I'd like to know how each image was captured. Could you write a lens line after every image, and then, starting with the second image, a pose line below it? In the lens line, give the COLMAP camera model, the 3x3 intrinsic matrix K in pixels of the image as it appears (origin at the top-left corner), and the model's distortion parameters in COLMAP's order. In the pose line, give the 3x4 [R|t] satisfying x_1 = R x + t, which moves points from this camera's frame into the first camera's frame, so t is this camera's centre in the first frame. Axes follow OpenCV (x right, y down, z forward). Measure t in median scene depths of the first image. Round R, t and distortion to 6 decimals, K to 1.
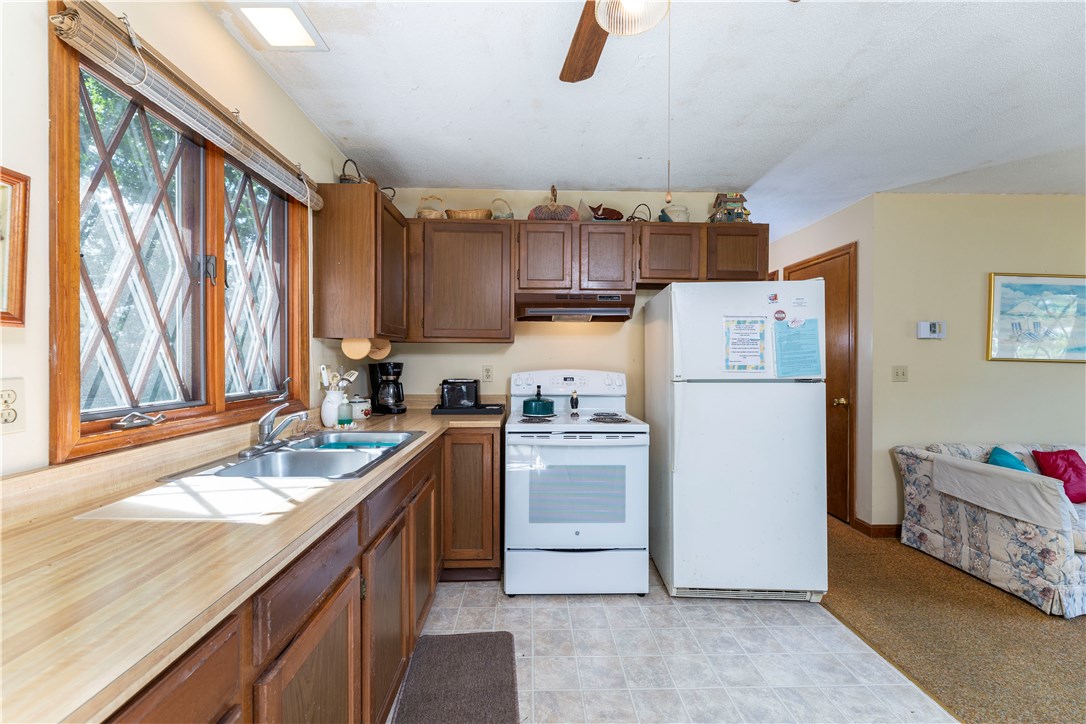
lens RADIAL K [[434.5, 0, 538.4], [0, 434.5, 361.5], [0, 0, 1]] dist [0.003485, -0.000877]
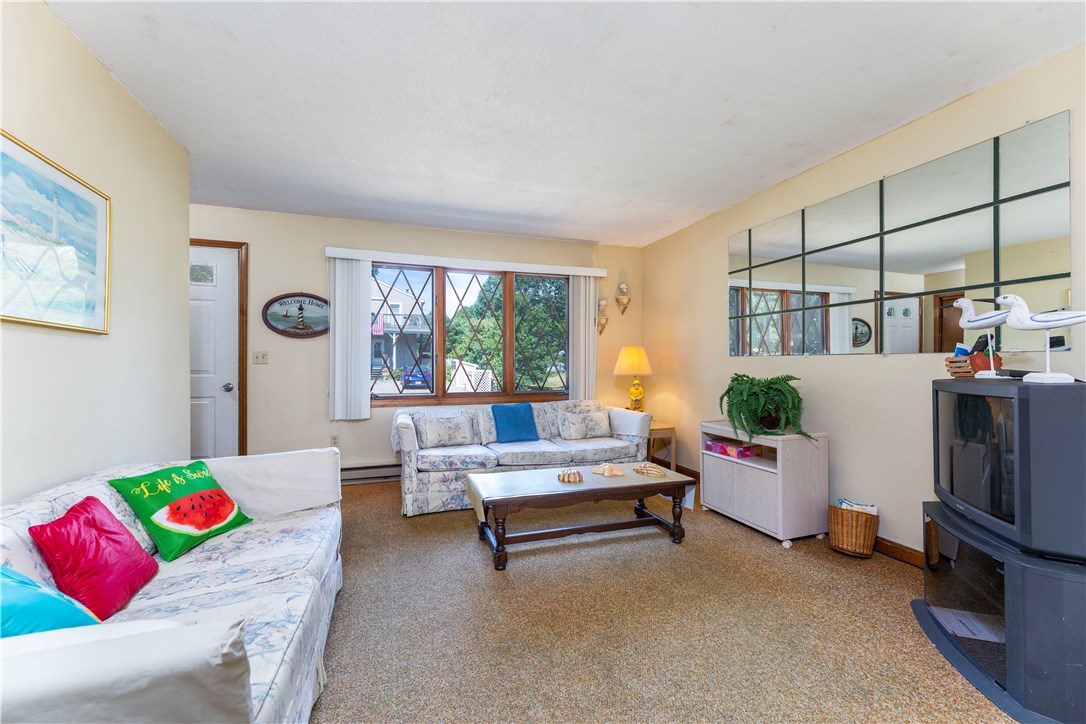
lens RADIAL K [[434.5, 0, 540.3], [0, 434.5, 359.6], [0, 0, 1]] dist [0.003485, -0.000877]
pose [[-0.298884, 0.004687, 0.954278, 0.723608], [0.006924, 0.999972, -0.002743, 0.062283], [-0.954264, 0.005787, -0.298908, 0.799598]]
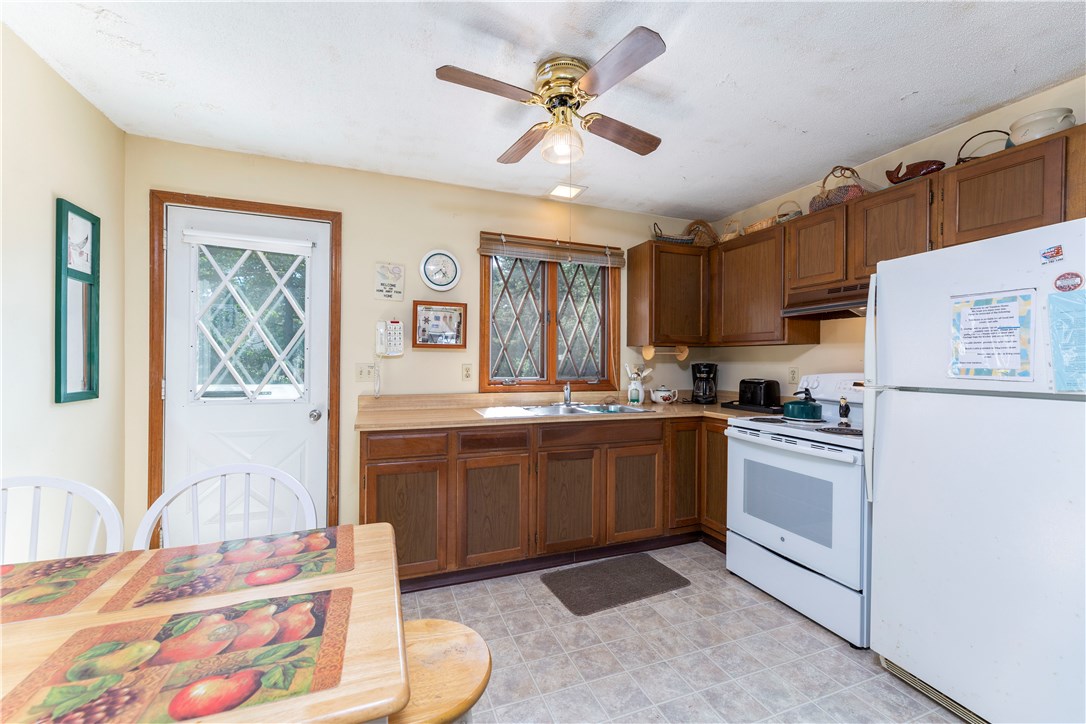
lens RADIAL K [[434.5, 0, 537.9], [0, 434.5, 362.2], [0, 0, 1]] dist [0.003485, -0.000877]
pose [[0.333764, 0.003765, -0.942649, 0.812420], [-0.013075, 0.999914, -0.000636, 0.007459], [0.942566, 0.012538, 0.333784, 0.154109]]
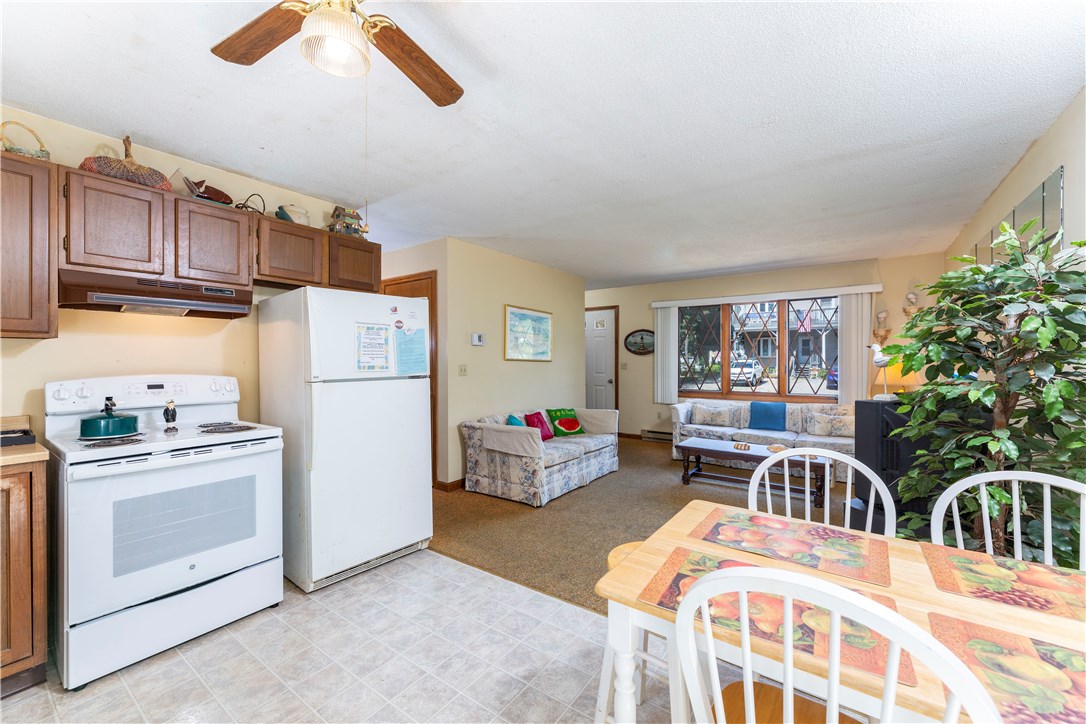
lens RADIAL K [[434.5, 0, 540.1], [0, 434.5, 361.7], [0, 0, 1]] dist [0.003485, -0.000877]
pose [[0.605750, -0.008390, 0.795611, -0.170004], [0.009861, 0.999947, 0.003036, -0.000994], [-0.795594, 0.006006, 0.605800, -0.054785]]
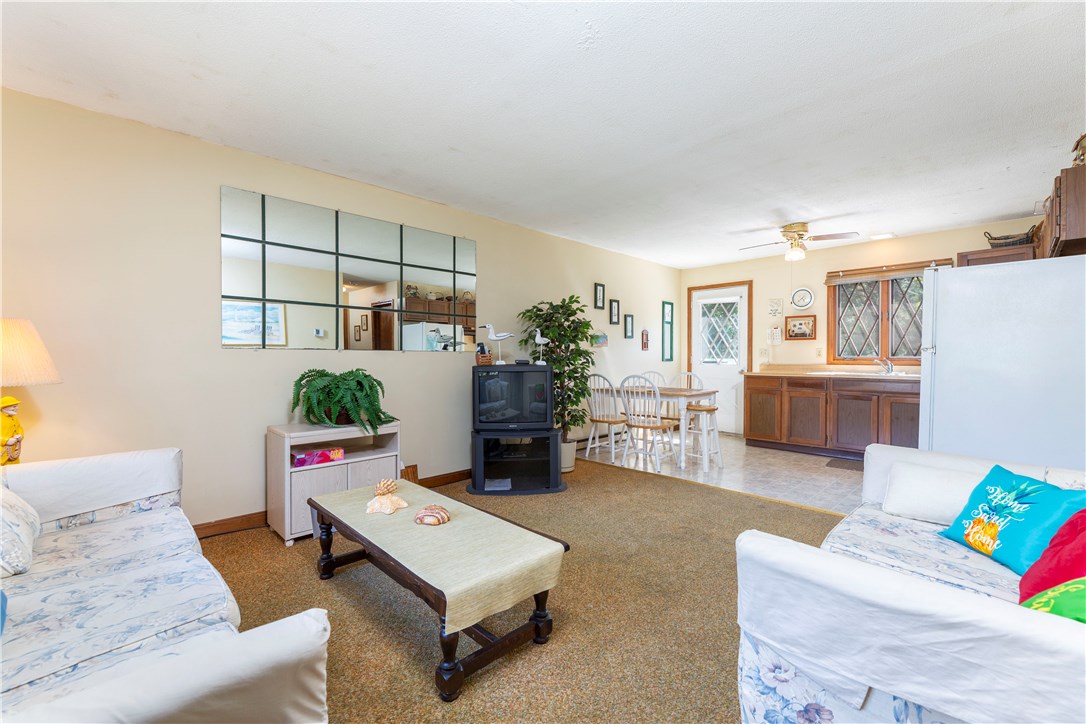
lens RADIAL K [[451.8, 0, 540.2], [0, 451.8, 357.4], [0, 0, 1]] dist [-0.001451, 0.000491]
pose [[-0.735535, -0.002830, -0.677480, 2.234248], [-0.006393, 0.999976, 0.002764, 0.066800], [0.677456, 0.006364, -0.735536, 1.143968]]
